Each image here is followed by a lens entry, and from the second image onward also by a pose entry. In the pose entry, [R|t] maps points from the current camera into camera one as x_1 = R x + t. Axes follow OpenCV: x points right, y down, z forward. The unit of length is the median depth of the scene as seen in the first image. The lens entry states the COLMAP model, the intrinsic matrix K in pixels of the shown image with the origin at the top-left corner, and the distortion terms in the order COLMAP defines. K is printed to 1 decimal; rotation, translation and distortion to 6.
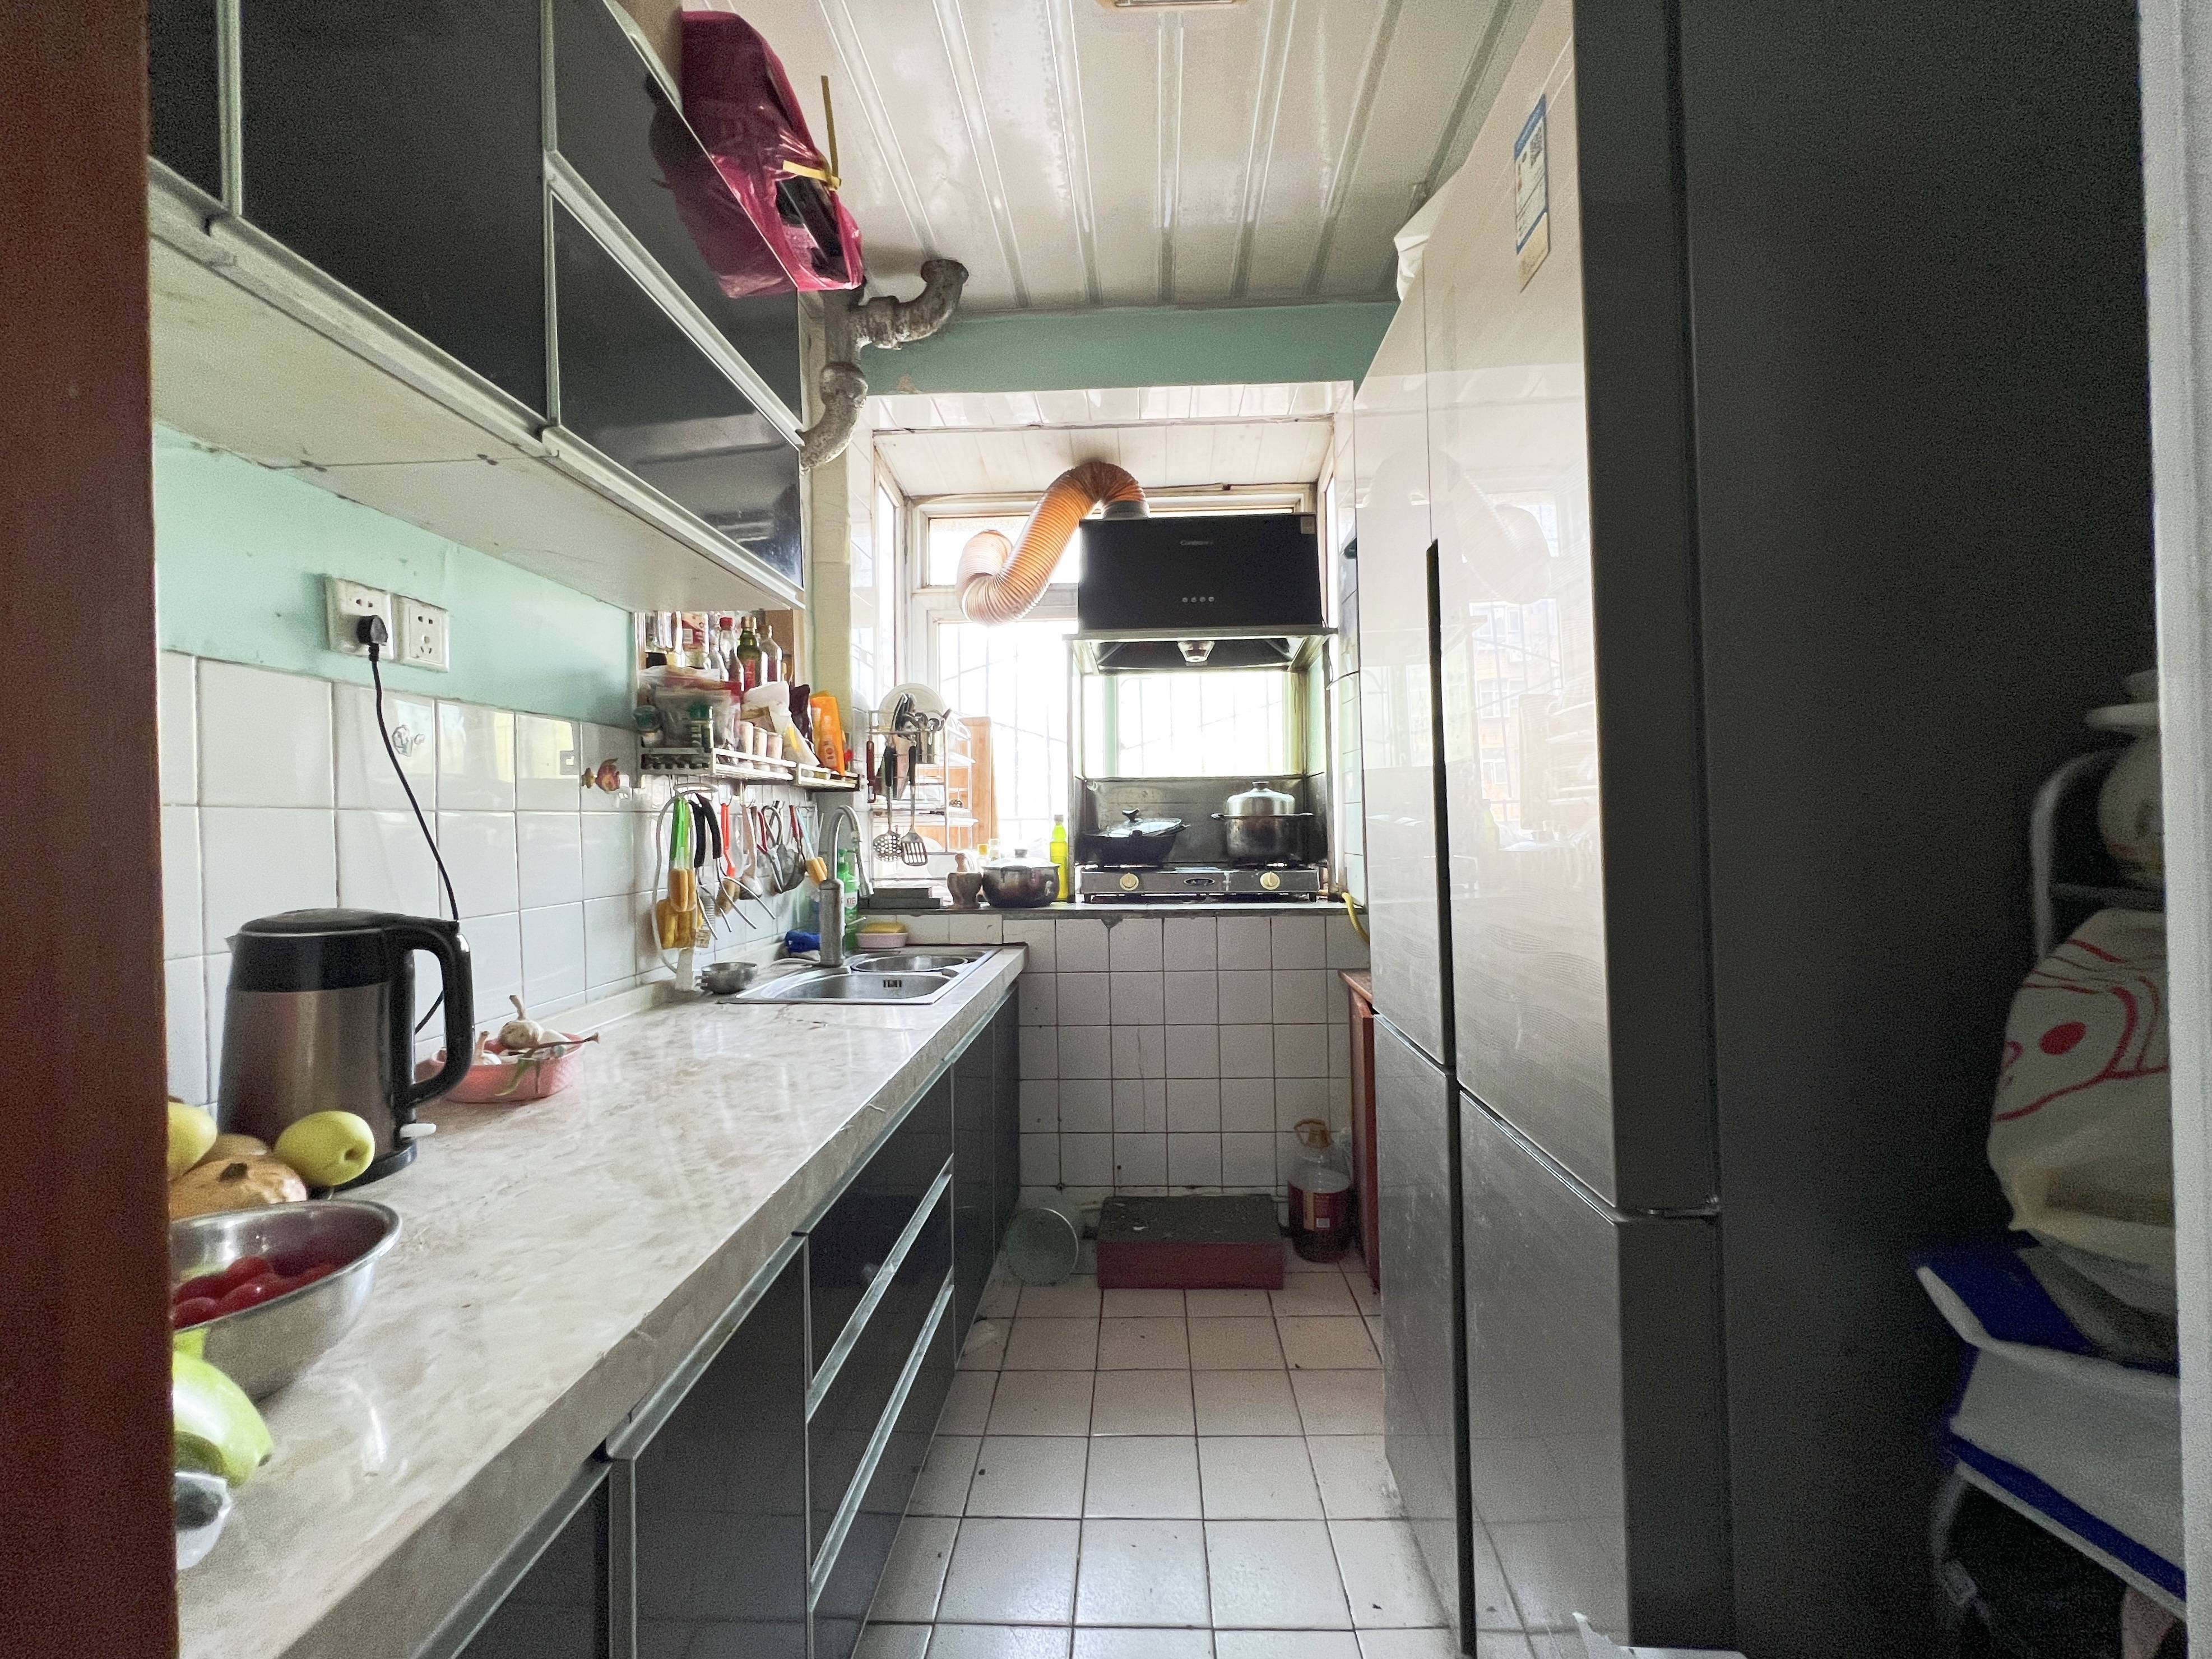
lens RADIAL K [[888.4, 0, 1098.1], [0, 888.4, 822.8], [0, 0, 1]] dist [-0.003201, 0.000734]
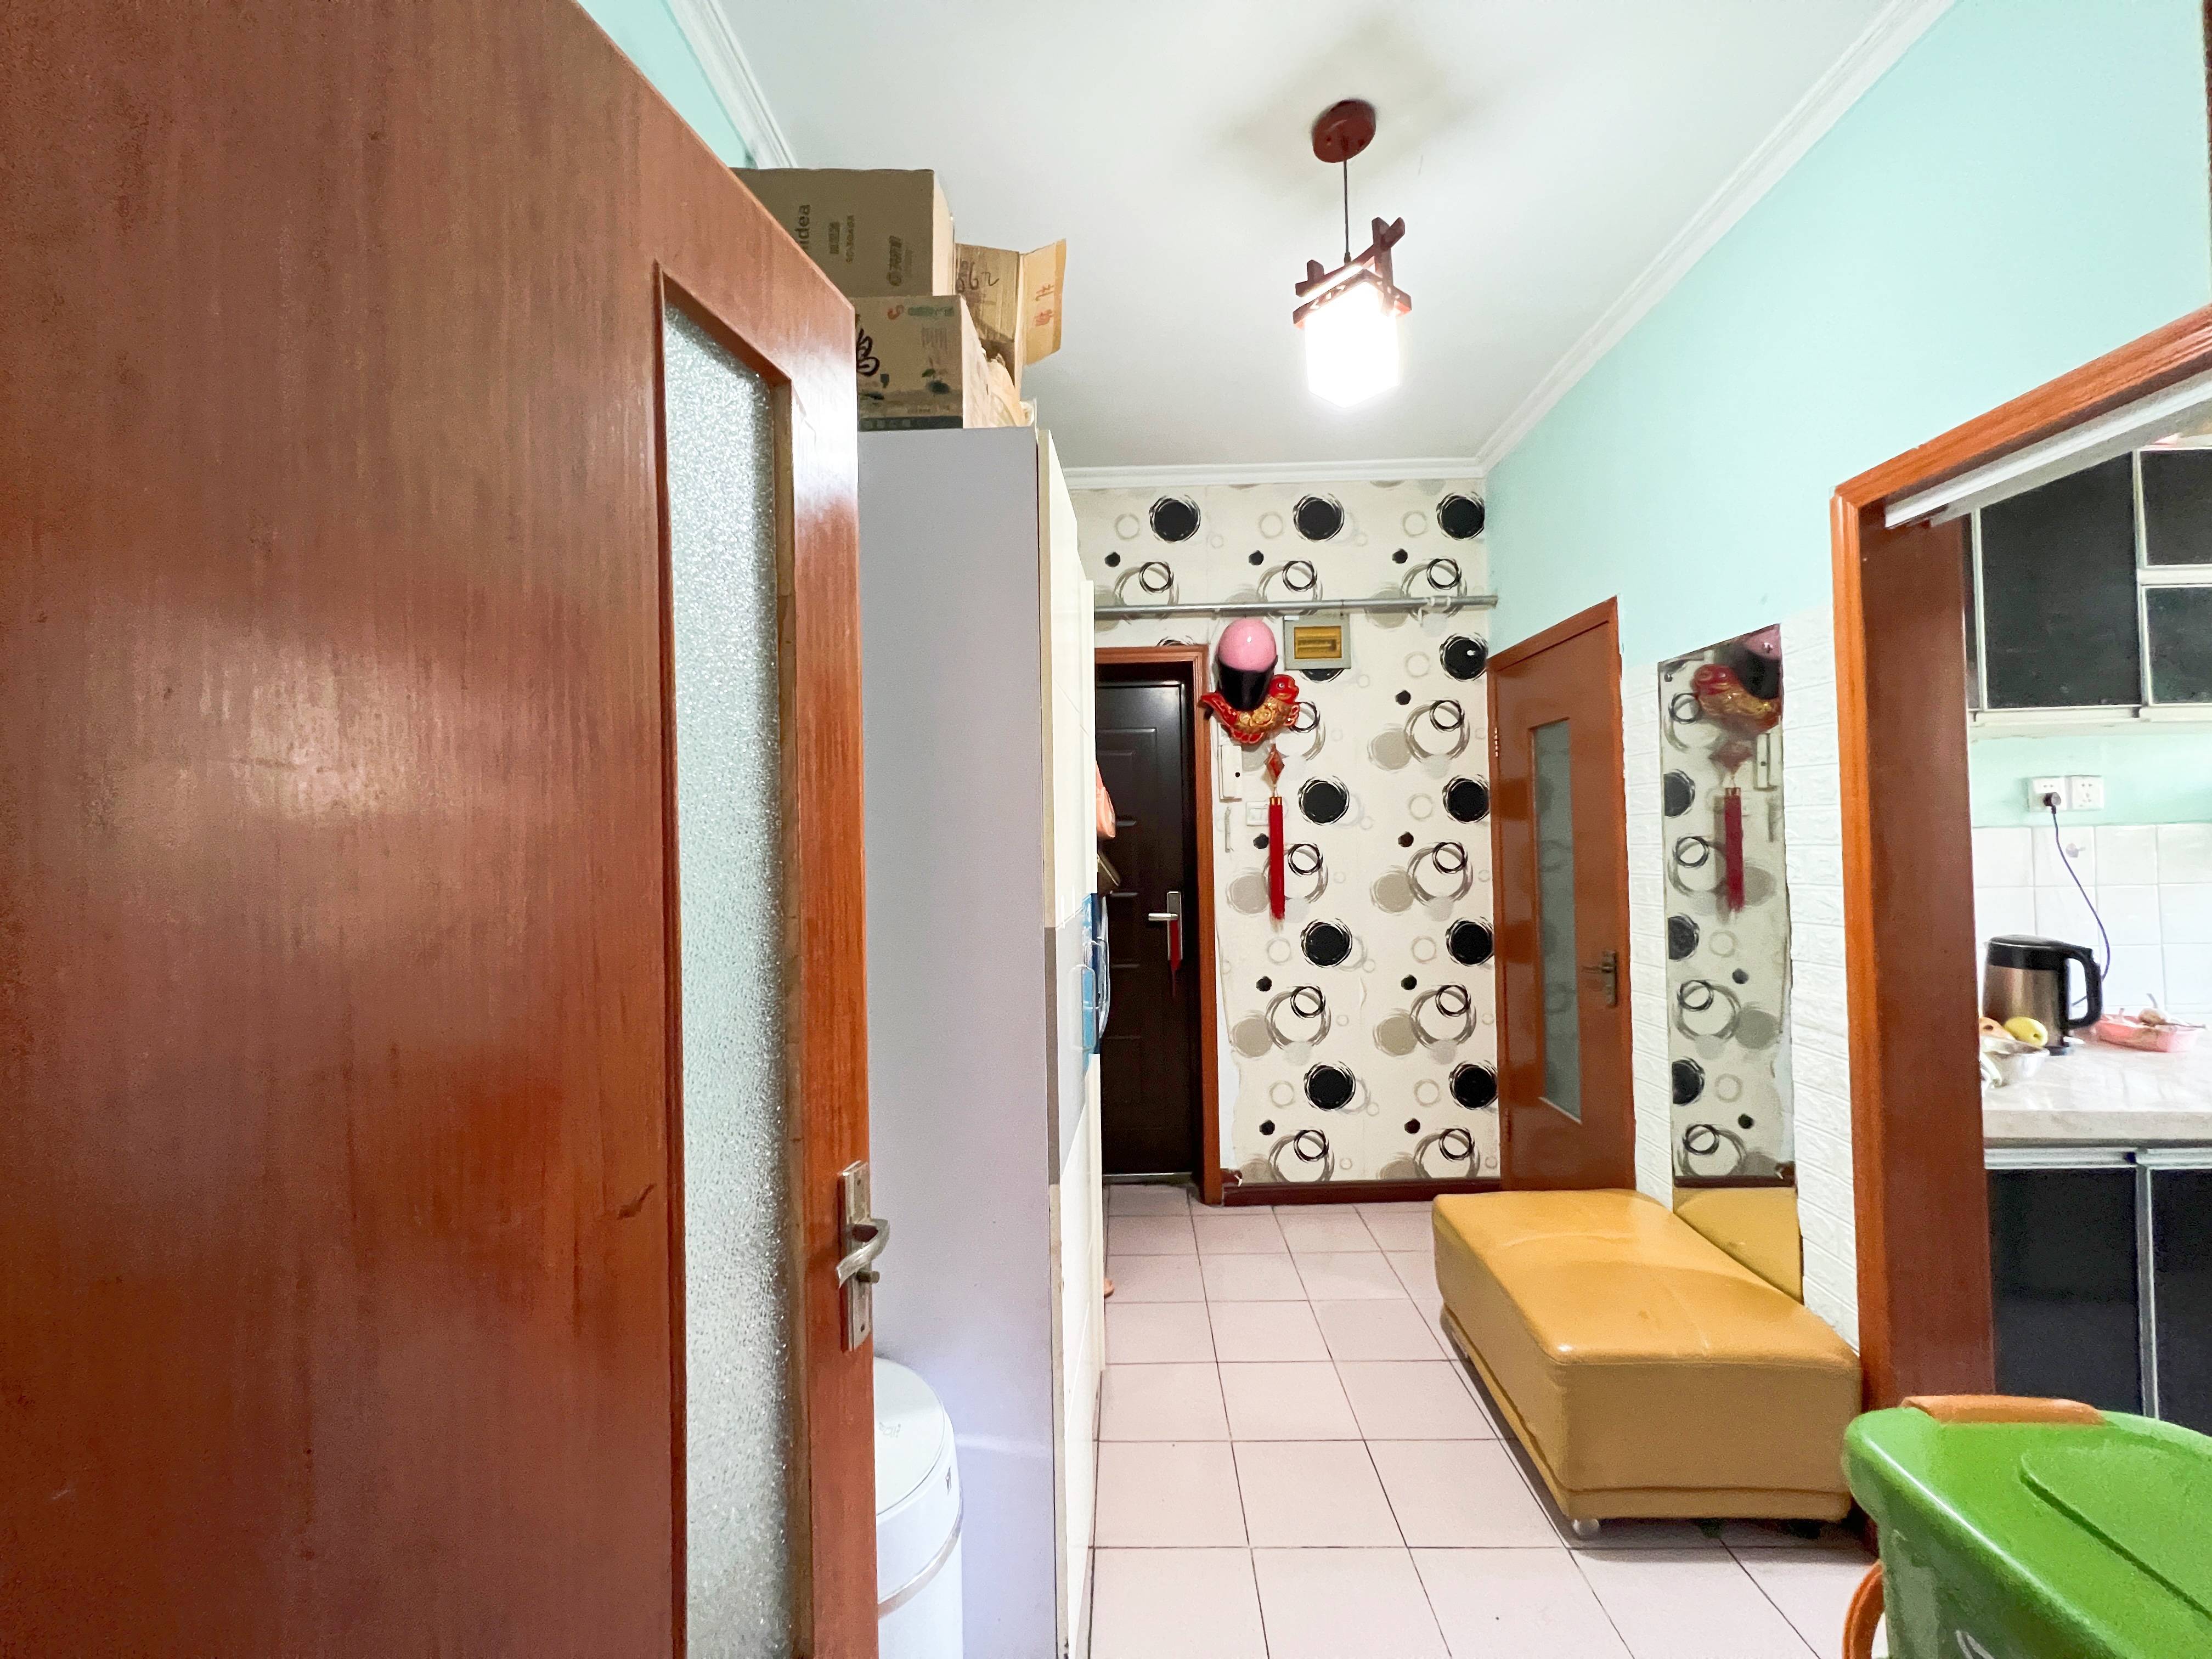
lens RADIAL K [[888.4, 0, 1092.1], [0, 888.4, 826.5], [0, 0, 1]] dist [-0.003201, 0.000734]
pose [[0.014573, 0.006500, -0.999873, 1.383662], [0.022893, 0.999715, 0.006833, -0.254884], [0.999632, -0.022990, 0.014421, -1.444801]]
